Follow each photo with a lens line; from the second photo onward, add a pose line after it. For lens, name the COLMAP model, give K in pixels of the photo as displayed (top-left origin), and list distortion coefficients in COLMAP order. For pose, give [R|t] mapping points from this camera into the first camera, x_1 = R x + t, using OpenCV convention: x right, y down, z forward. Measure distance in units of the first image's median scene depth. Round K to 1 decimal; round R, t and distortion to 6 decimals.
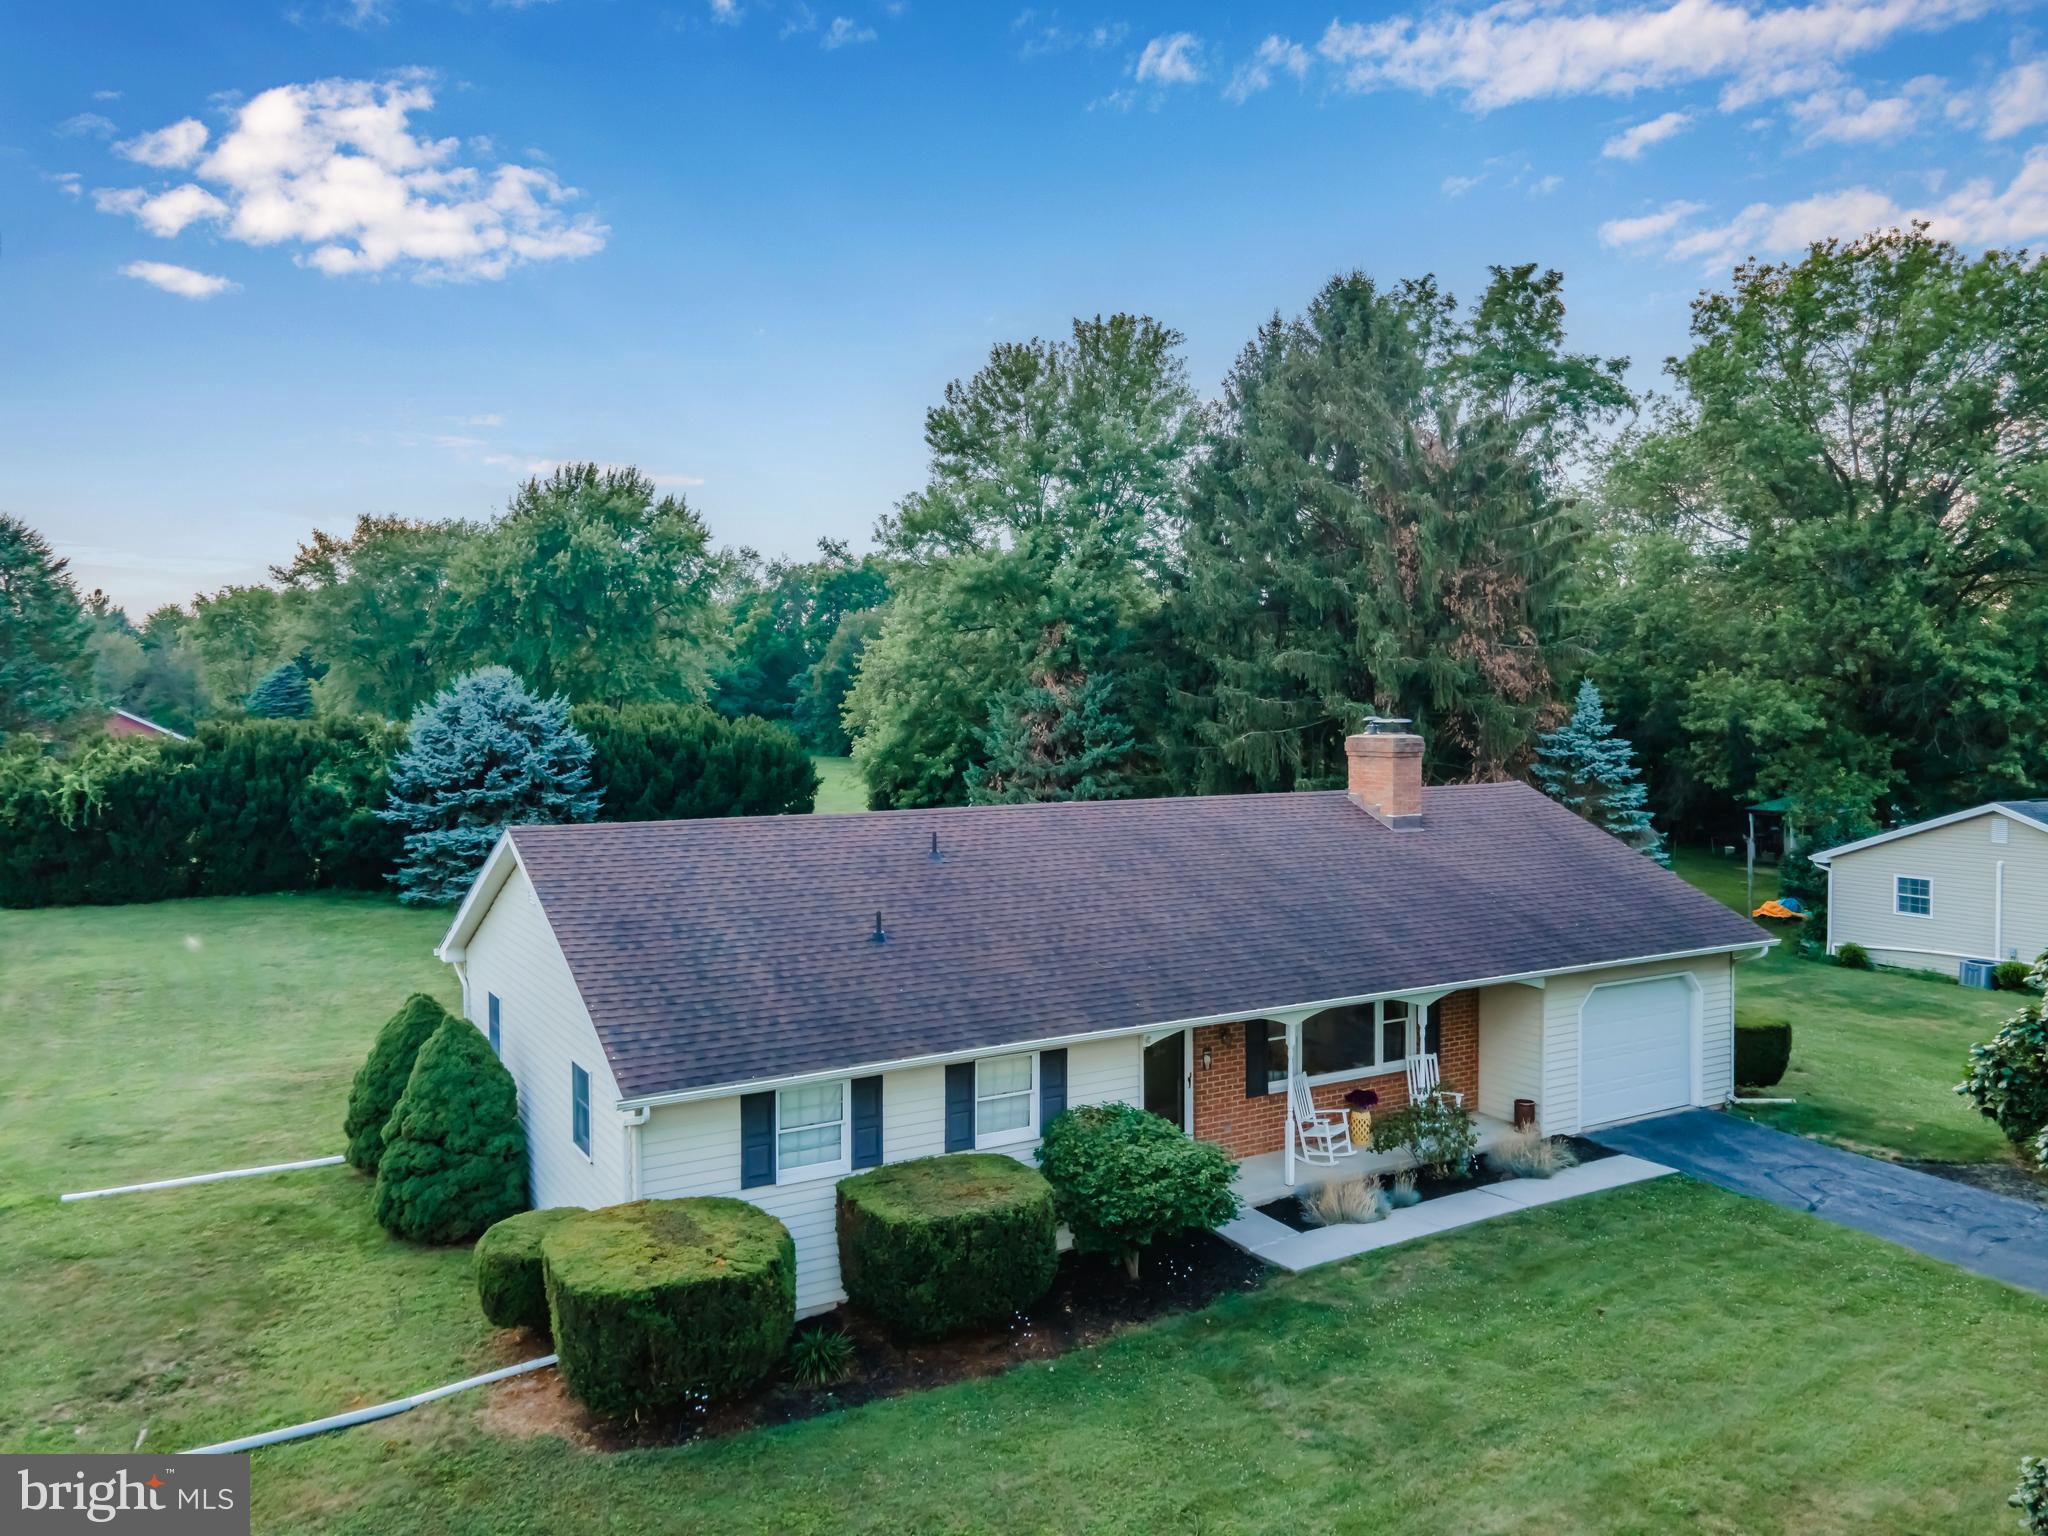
lens RADIAL K [[1486.7, 0, 1034.0], [0, 1486.7, 755.3], [0, 0, 1]] dist [0.029434, 0.021243]
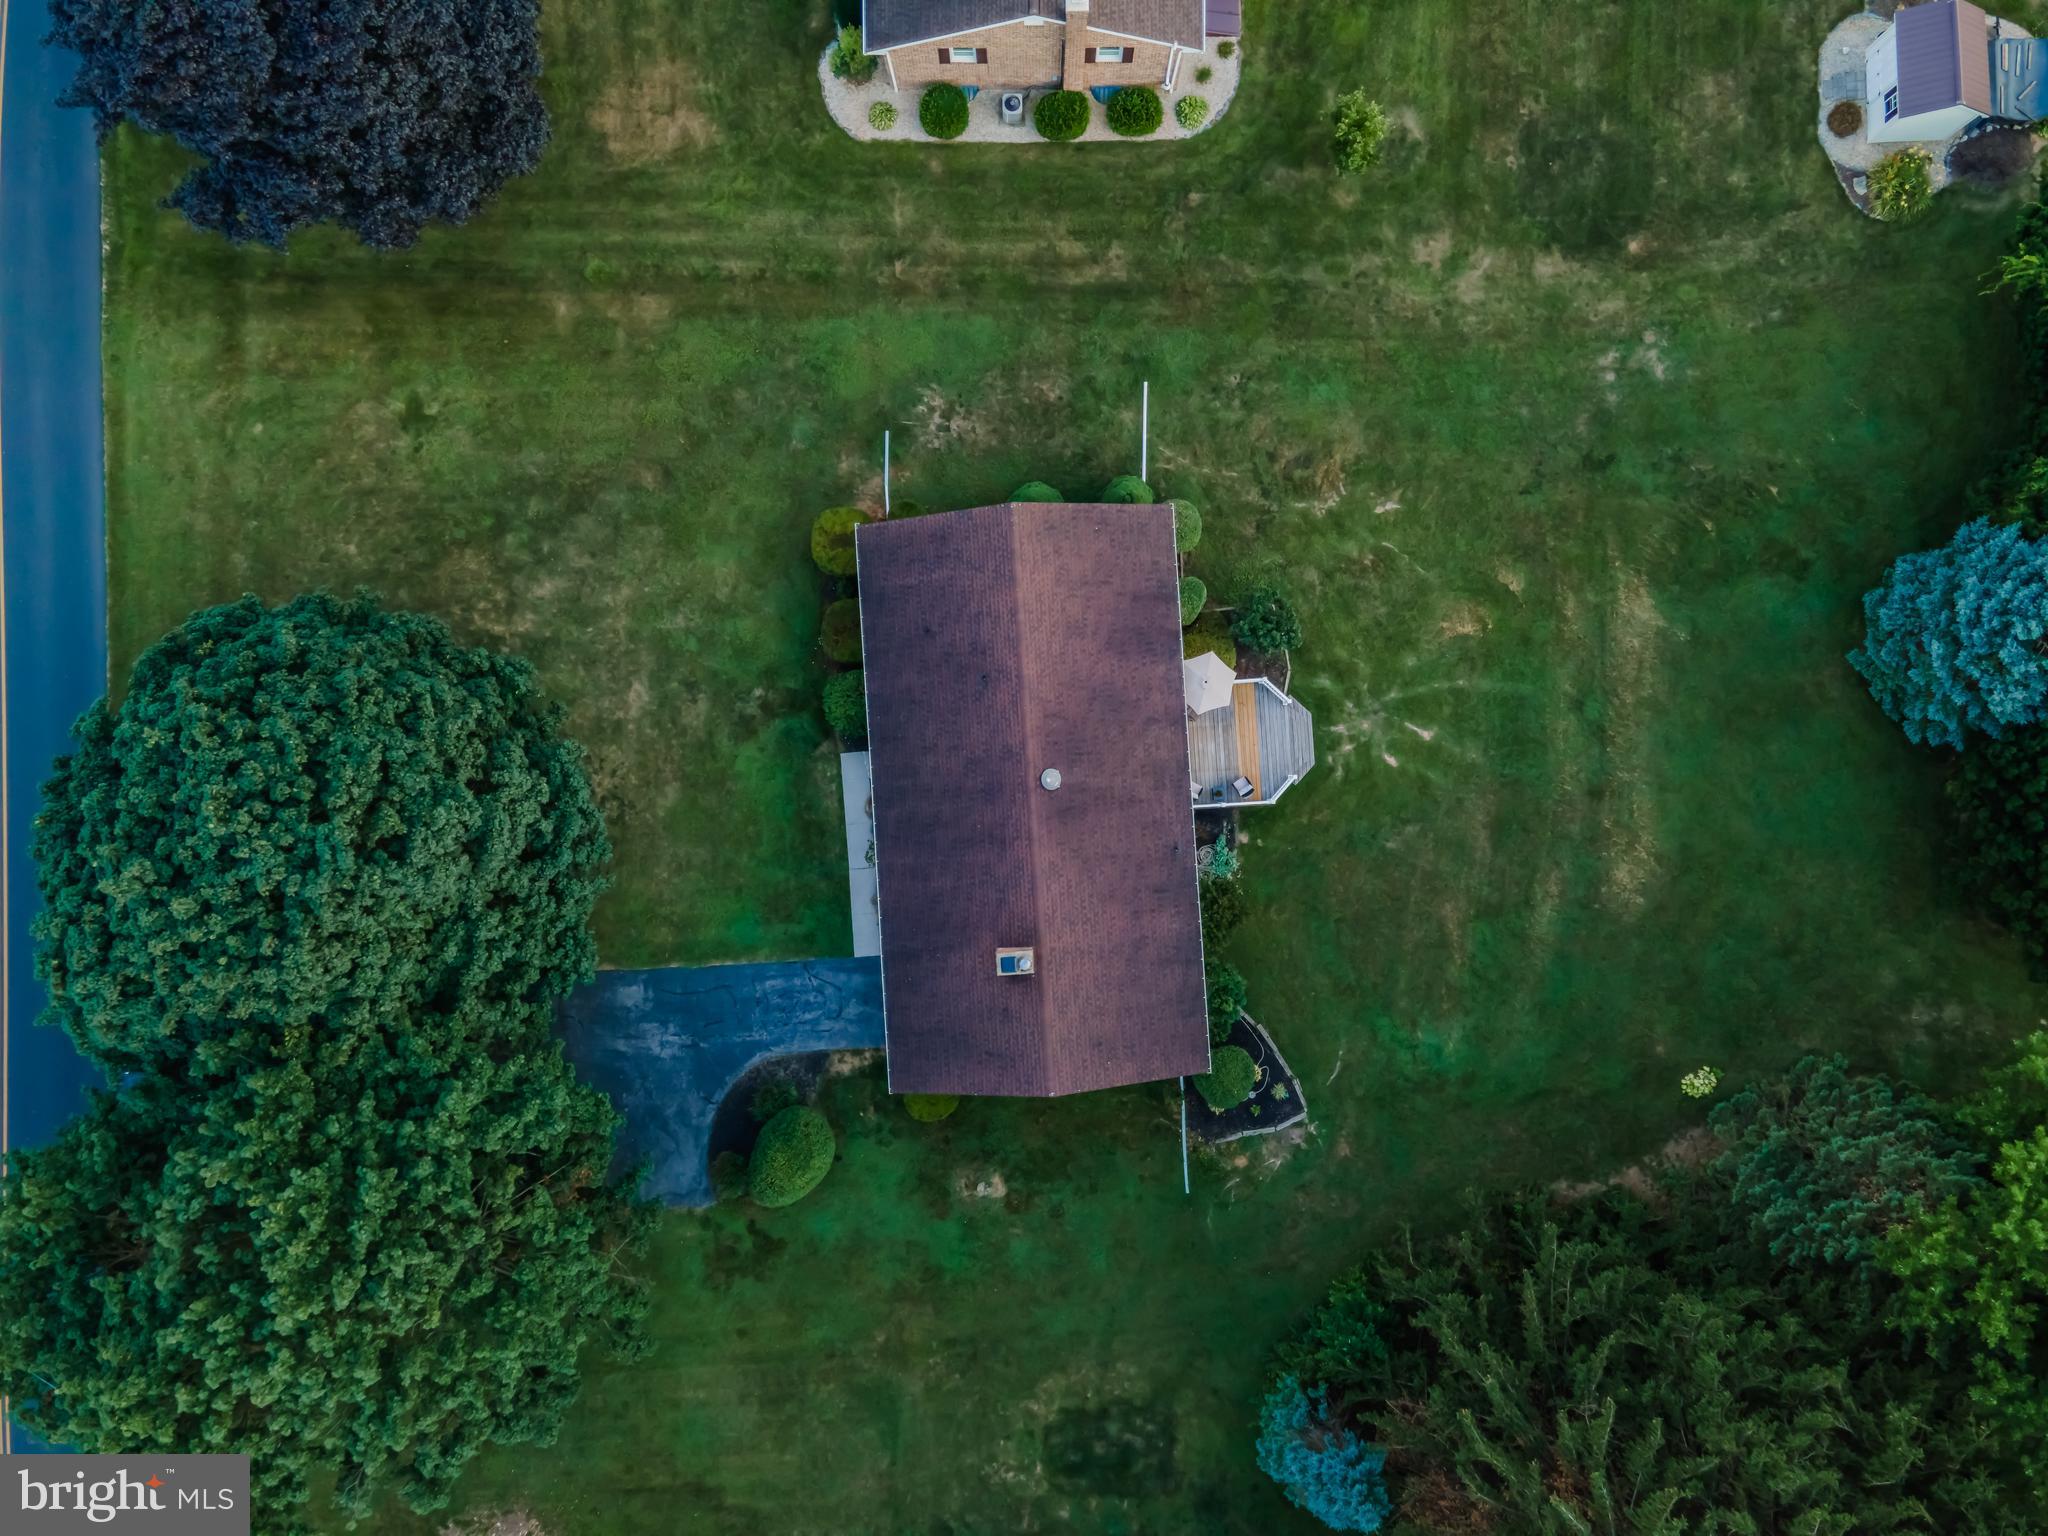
lens RADIAL K [[1486.7, 0, 1031.6], [0, 1486.7, 756.6], [0, 0, 1]] dist [0.029434, 0.021243]
pose [[-0.457288, 0.889052, -0.021784, 0.060728], [-0.026754, 0.010731, 0.999584, -2.204102], [0.888916, 0.457681, 0.018878, 1.075616]]
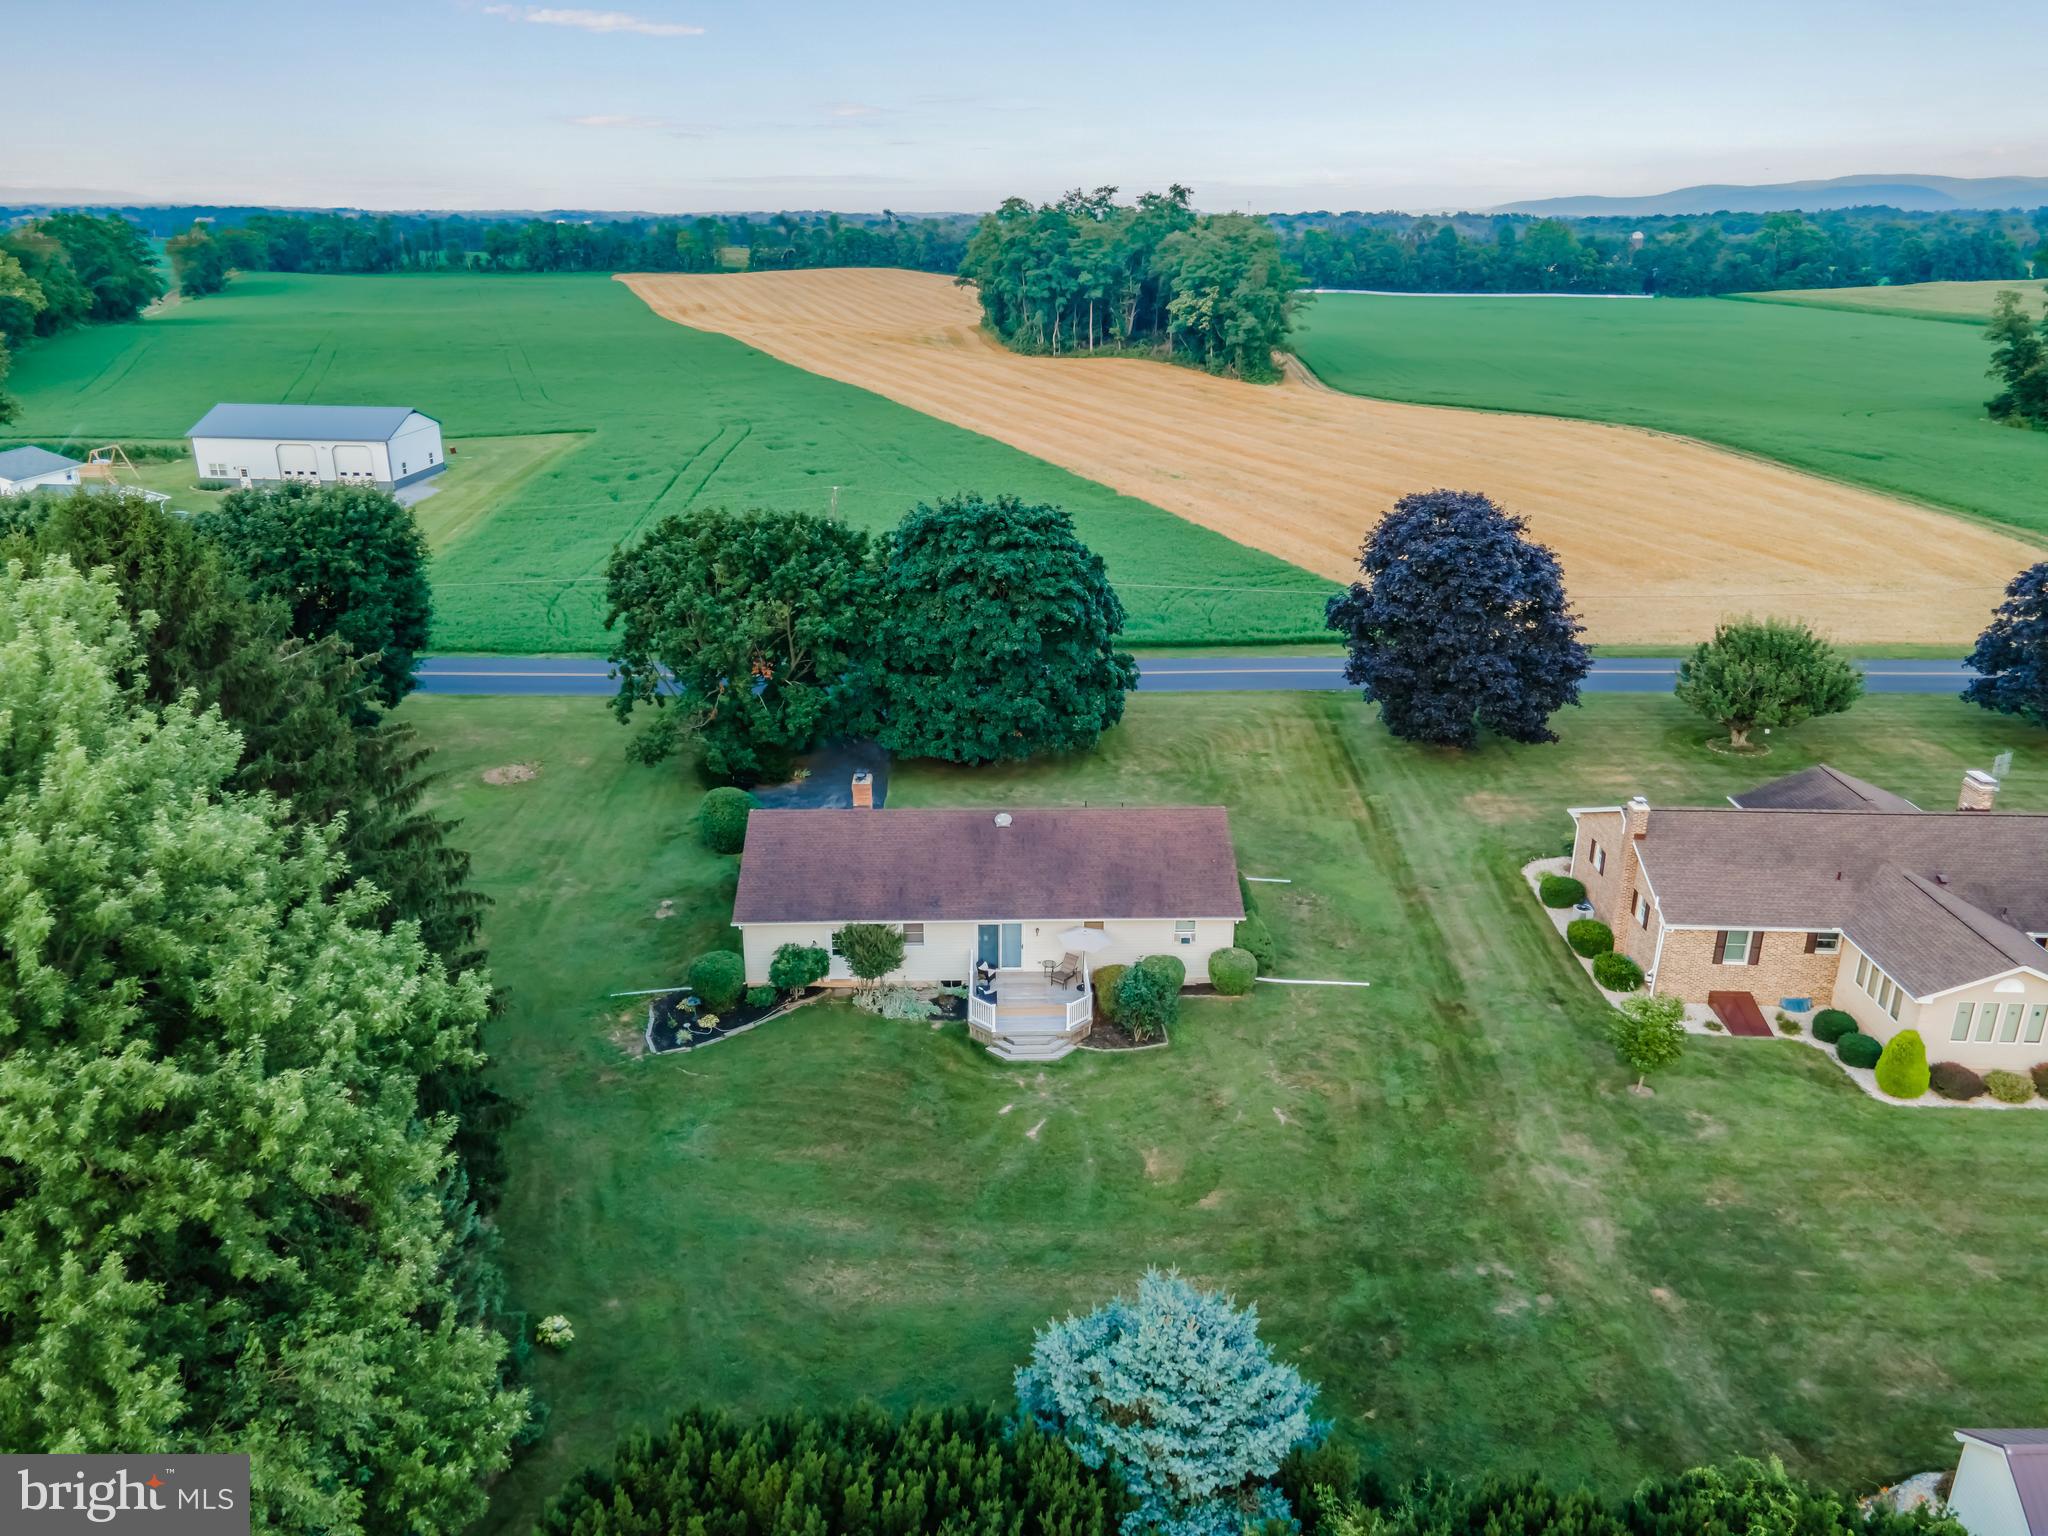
lens RADIAL K [[1486.7, 0, 1029.3], [0, 1486.7, 759.5], [0, 0, 1]] dist [0.029434, 0.021243]
pose [[-0.873402, -0.176584, 0.453857, -1.249974], [0.003642, 0.929552, 0.368673, -1.086774], [-0.486986, 0.323652, -0.811230, 3.344875]]
